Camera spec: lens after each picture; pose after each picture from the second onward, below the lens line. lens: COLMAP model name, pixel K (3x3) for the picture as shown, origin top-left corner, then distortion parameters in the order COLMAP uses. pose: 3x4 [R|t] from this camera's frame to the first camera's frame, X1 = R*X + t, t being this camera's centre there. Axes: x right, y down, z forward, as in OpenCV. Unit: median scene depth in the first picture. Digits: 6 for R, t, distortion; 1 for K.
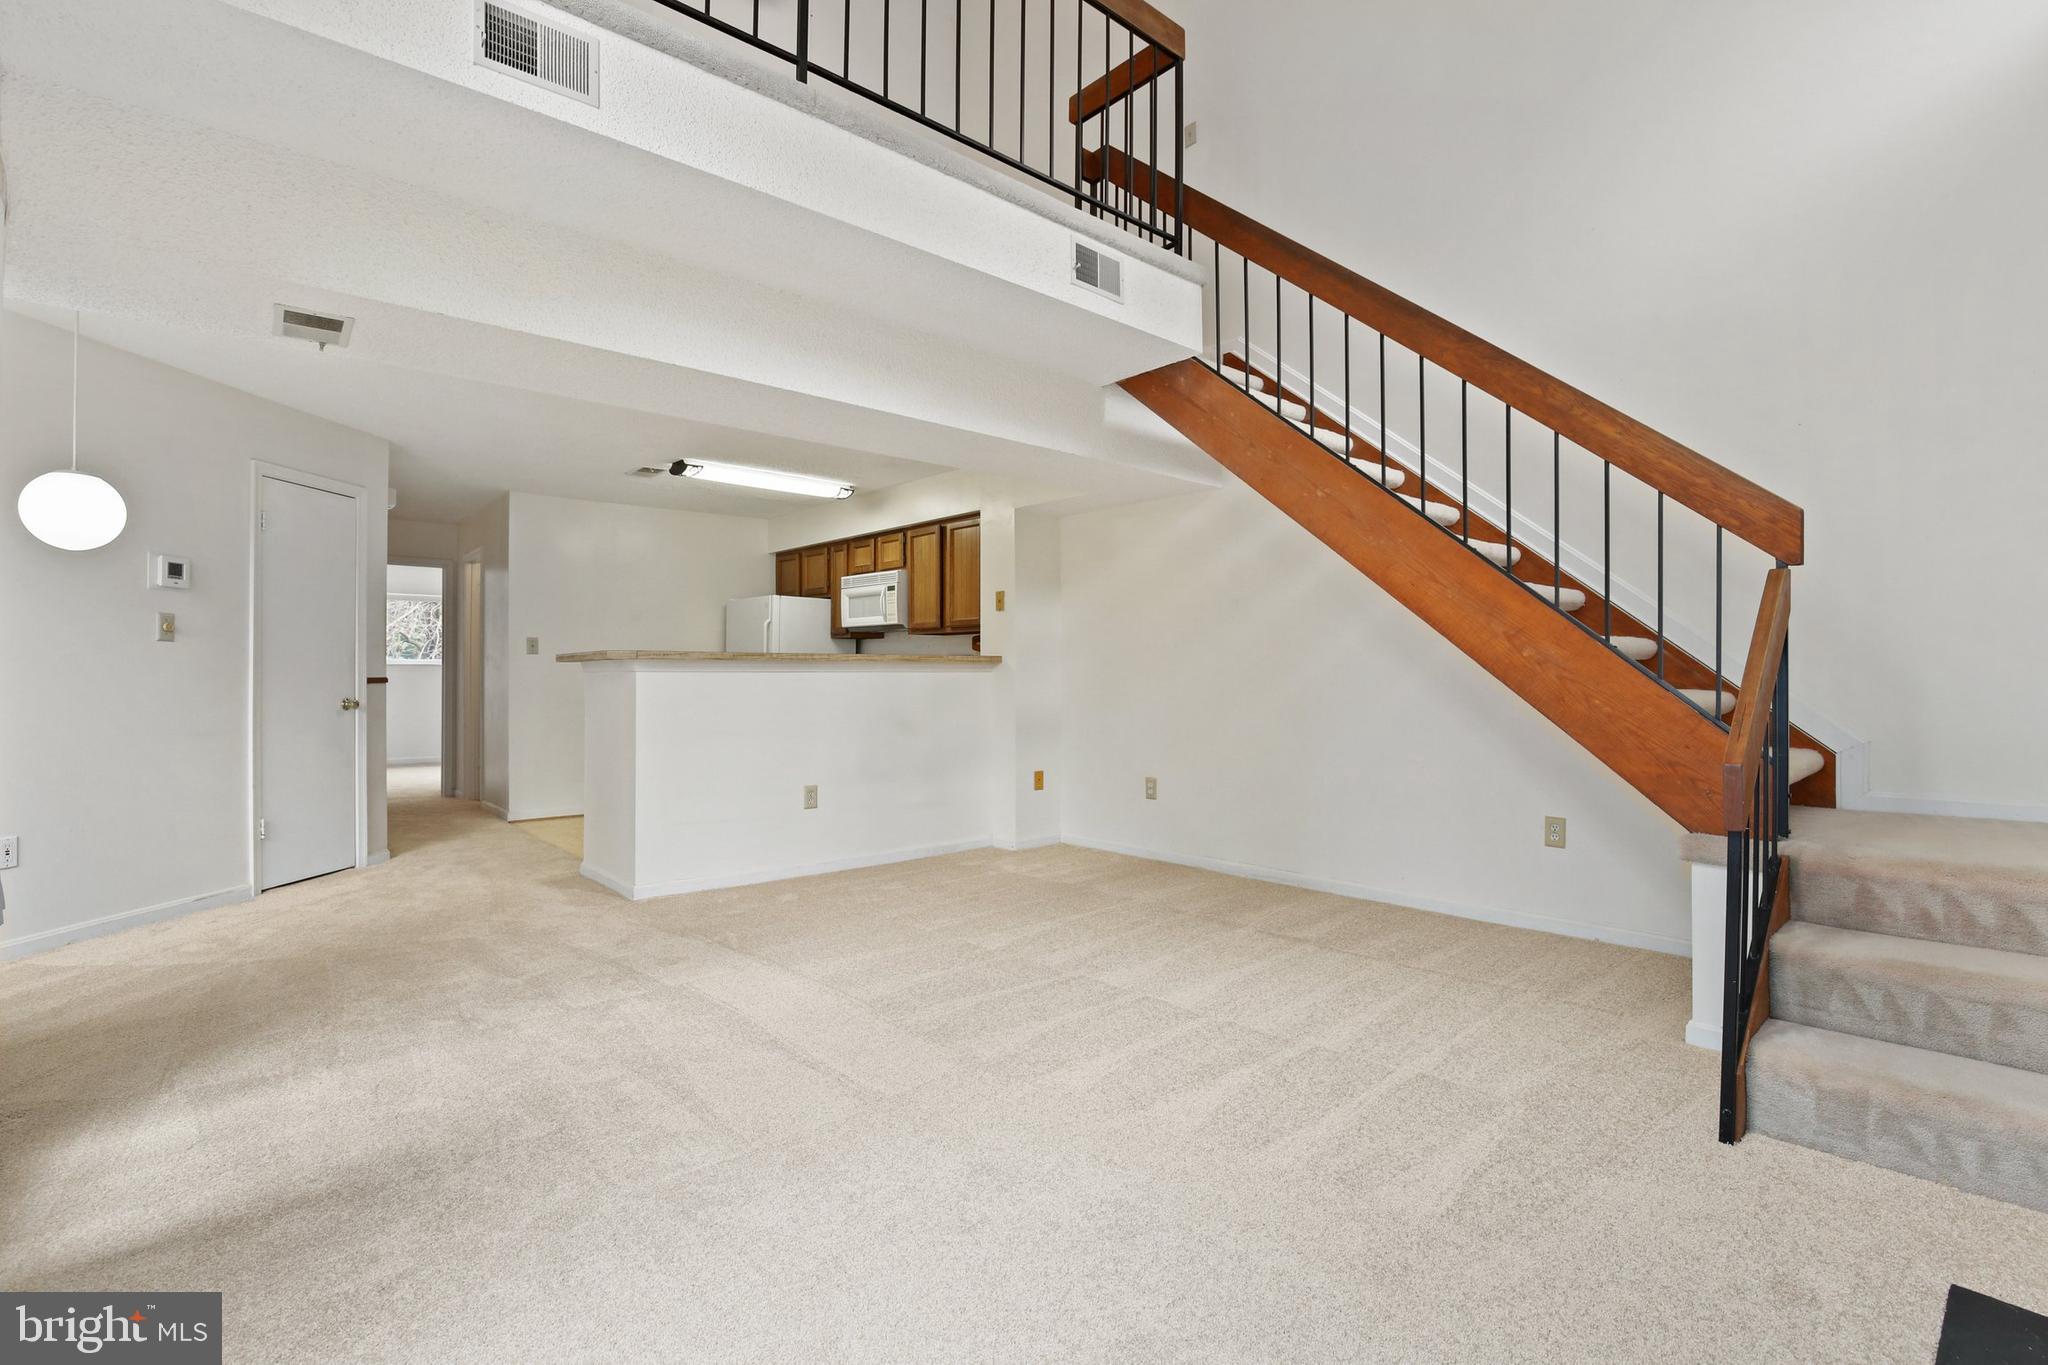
lens RADIAL K [[953.3, 0, 1020.7], [0, 953.3, 665.1], [0, 0, 1]] dist [-0.031405, 0.006253]
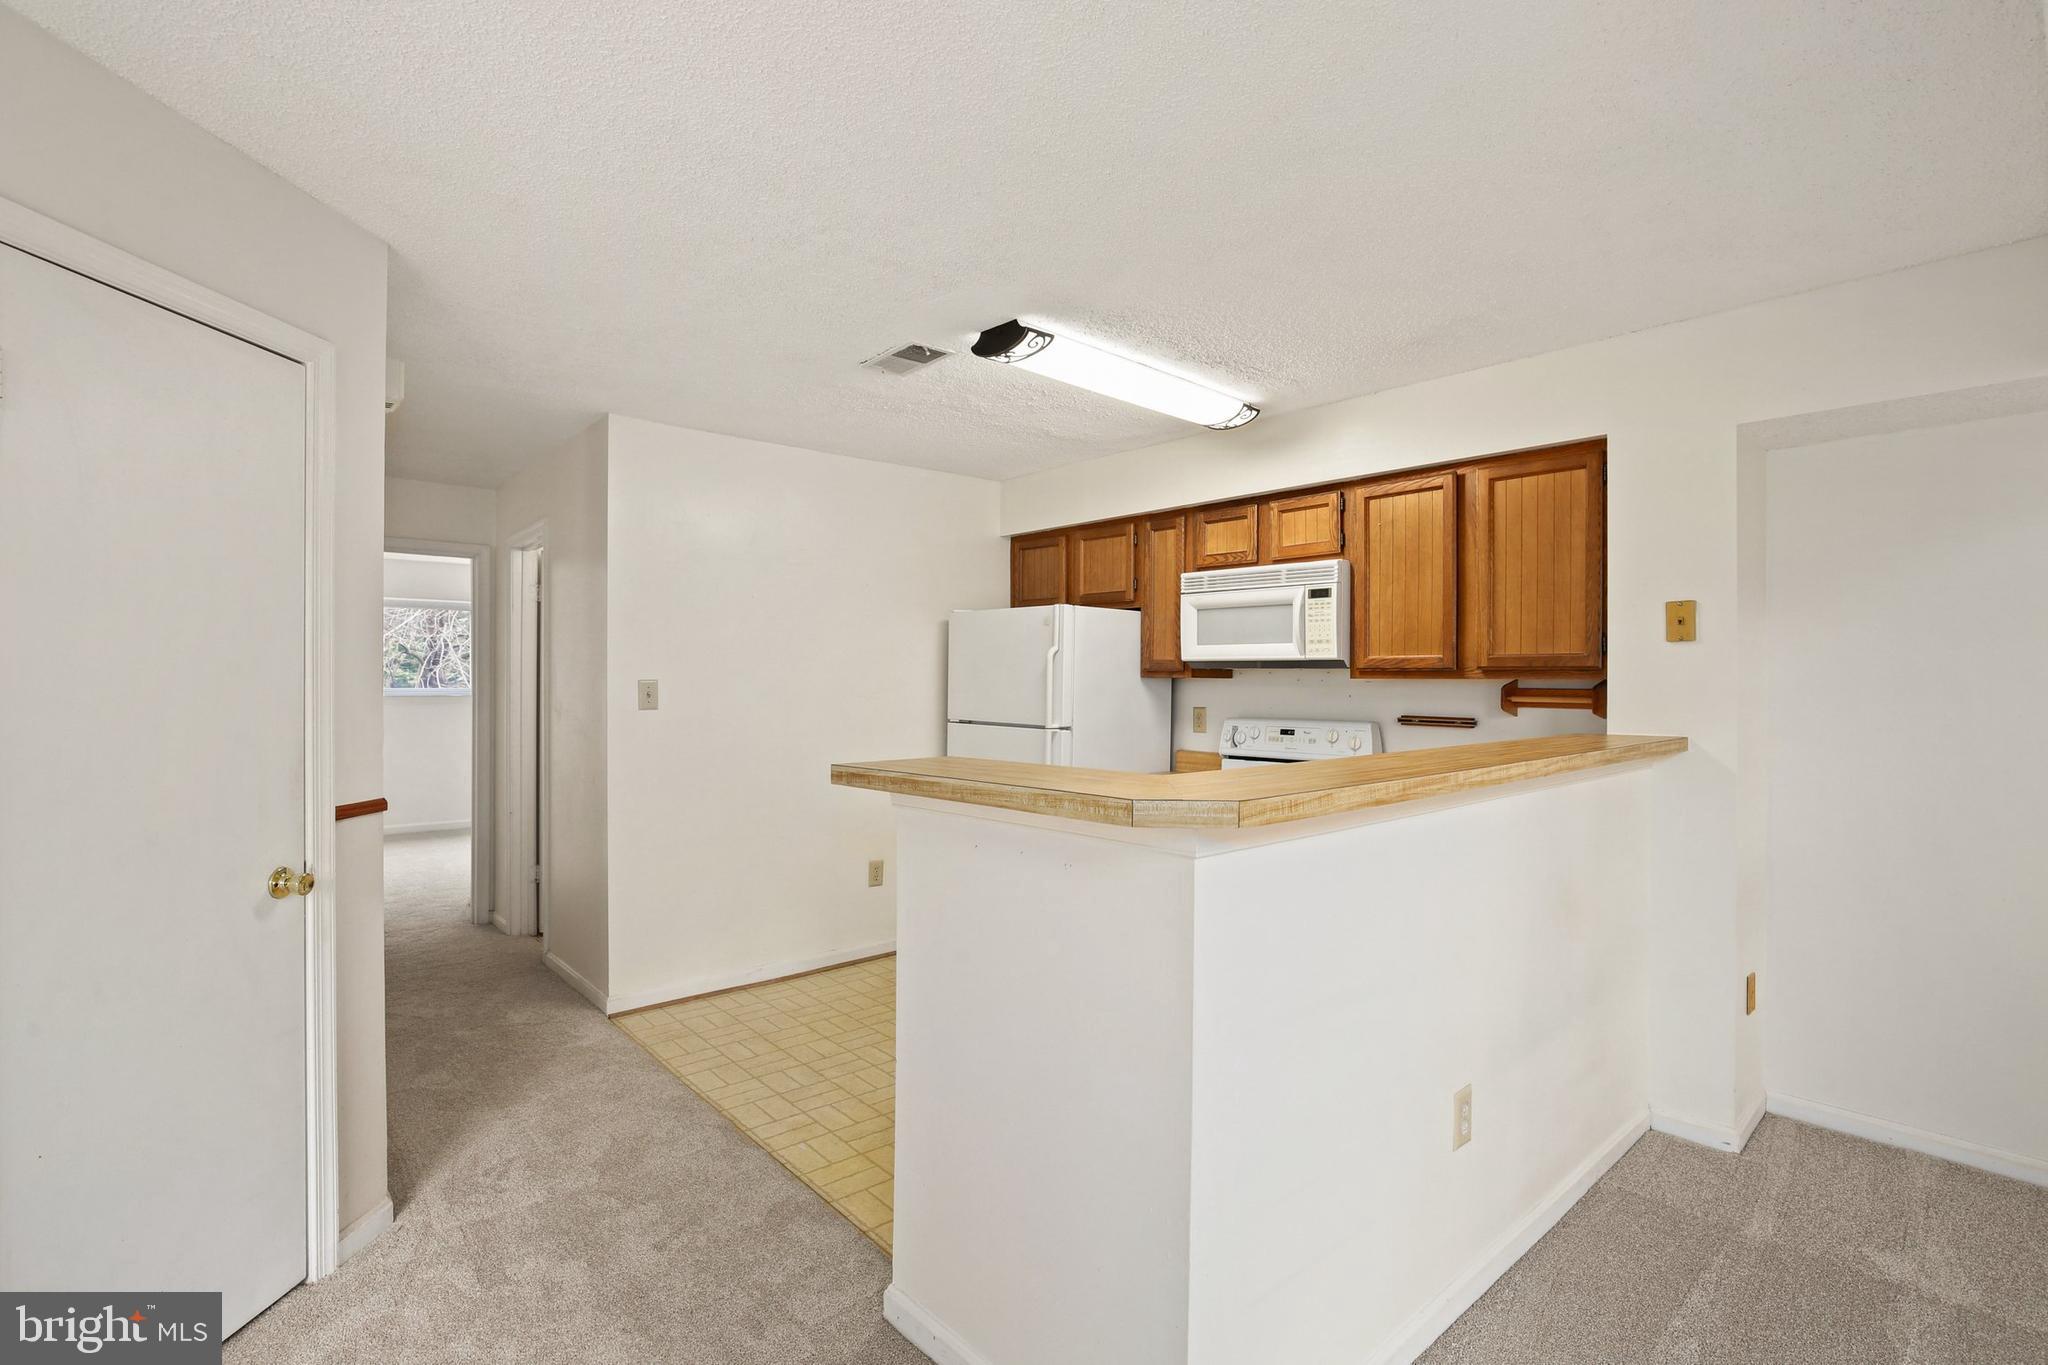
lens RADIAL K [[953.3, 0, 1018.1], [0, 953.3, 674.6], [0, 0, 1]] dist [-0.031405, 0.006253]
pose [[0.999998, 0.001869, 0.000490, -0.311802], [-0.001871, 0.999989, 0.004306, -0.036575], [-0.000482, -0.004307, 0.999991, 0.462970]]
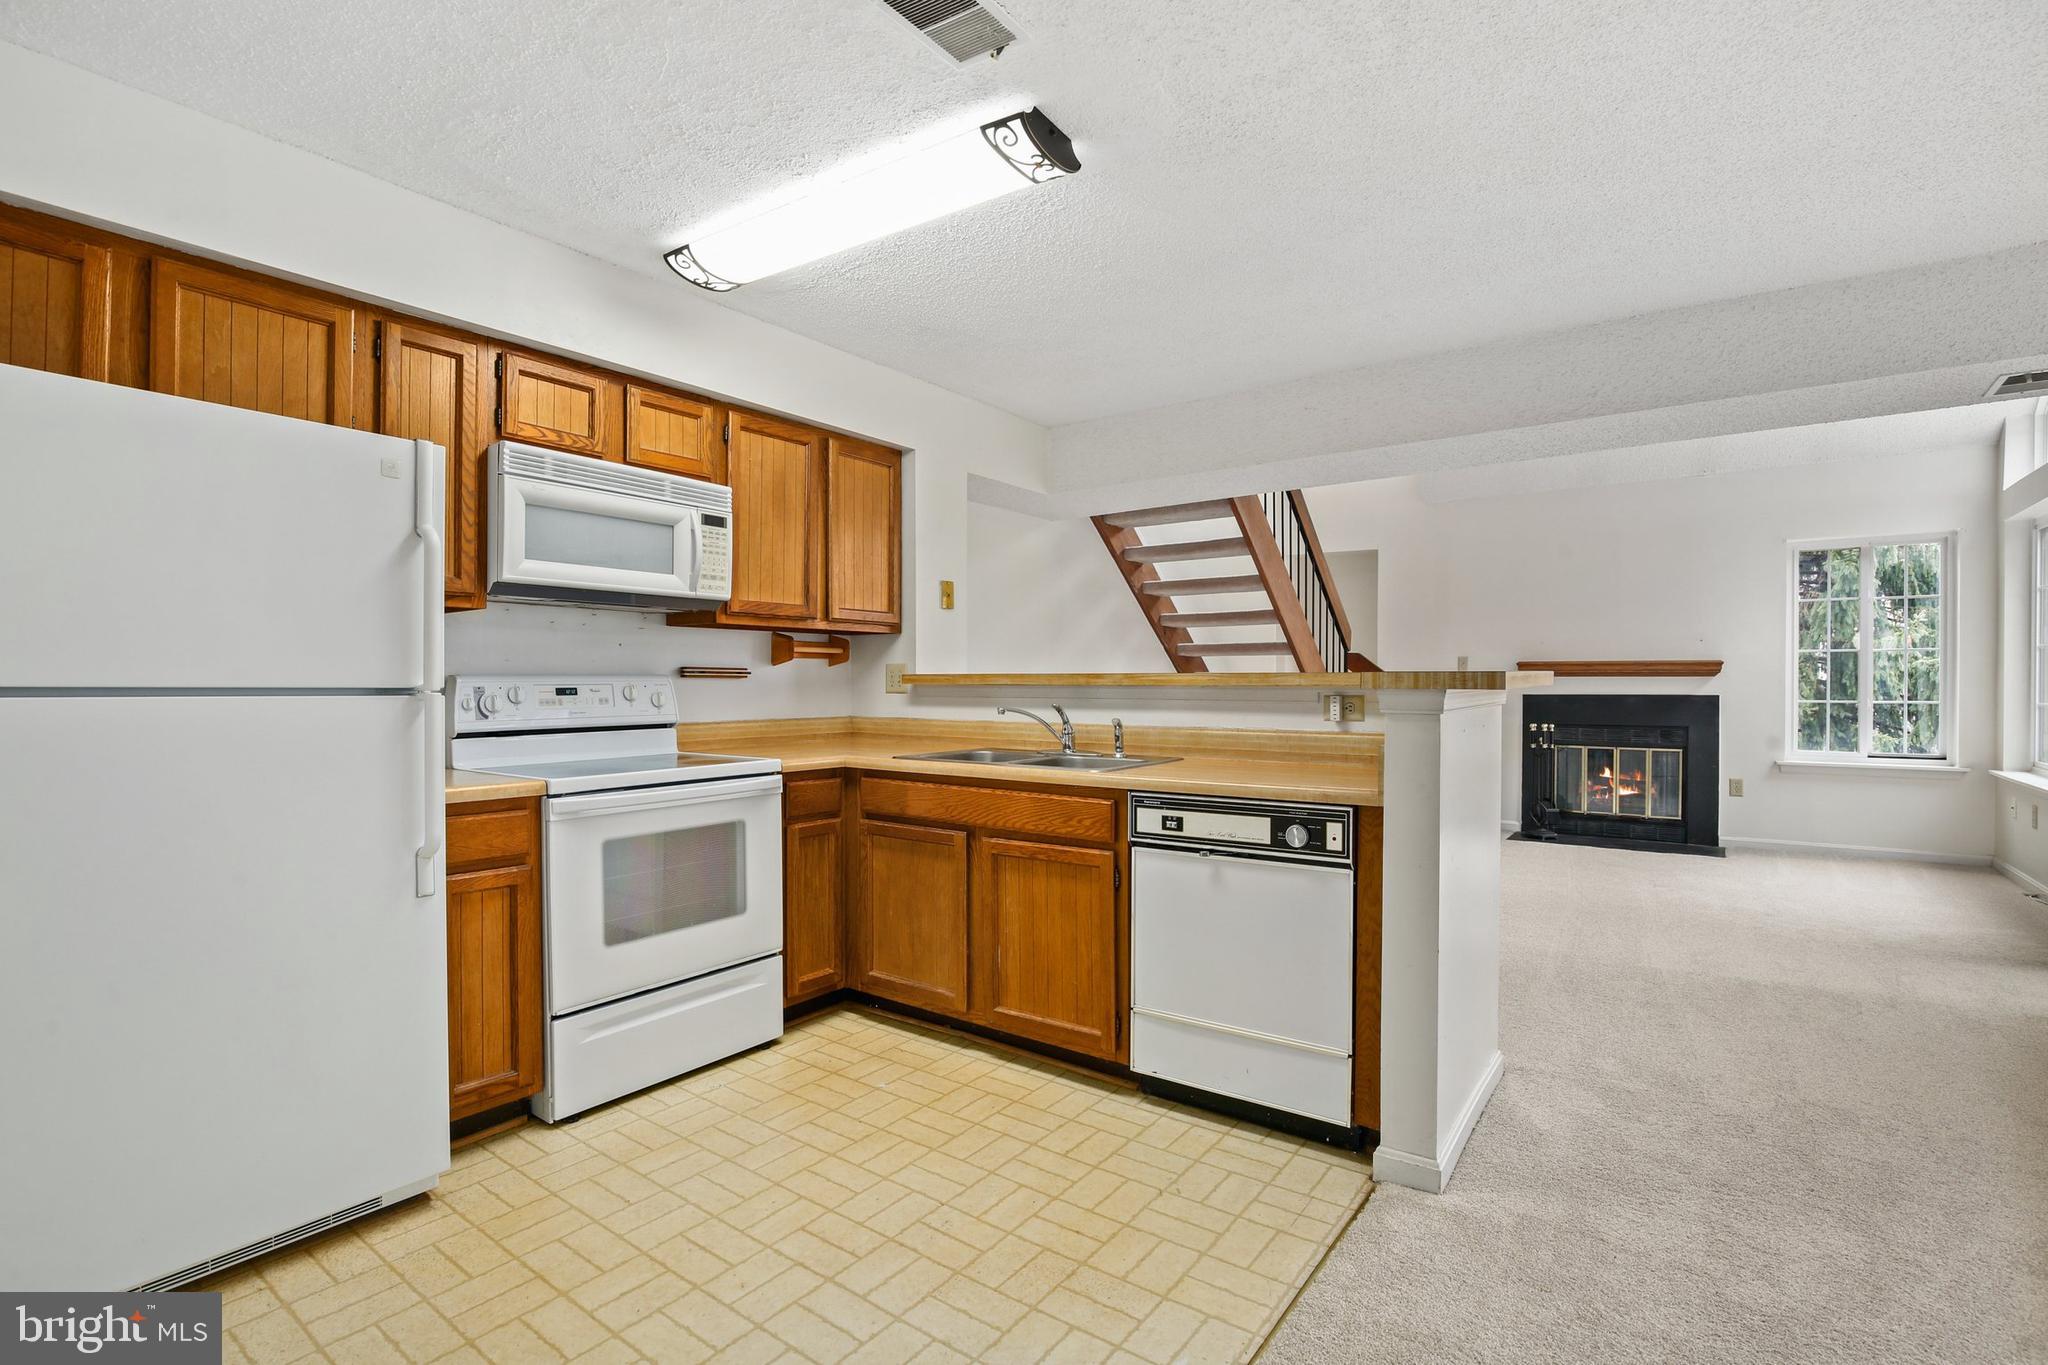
lens RADIAL K [[953.3, 0, 1021.7], [0, 953.3, 692.7], [0, 0, 1]] dist [-0.031405, 0.006253]
pose [[-0.219082, -0.013664, 0.975611, -0.628288], [-0.009189, 0.999886, 0.011941, -0.003817], [-0.975663, -0.006349, -0.219182, 0.965166]]
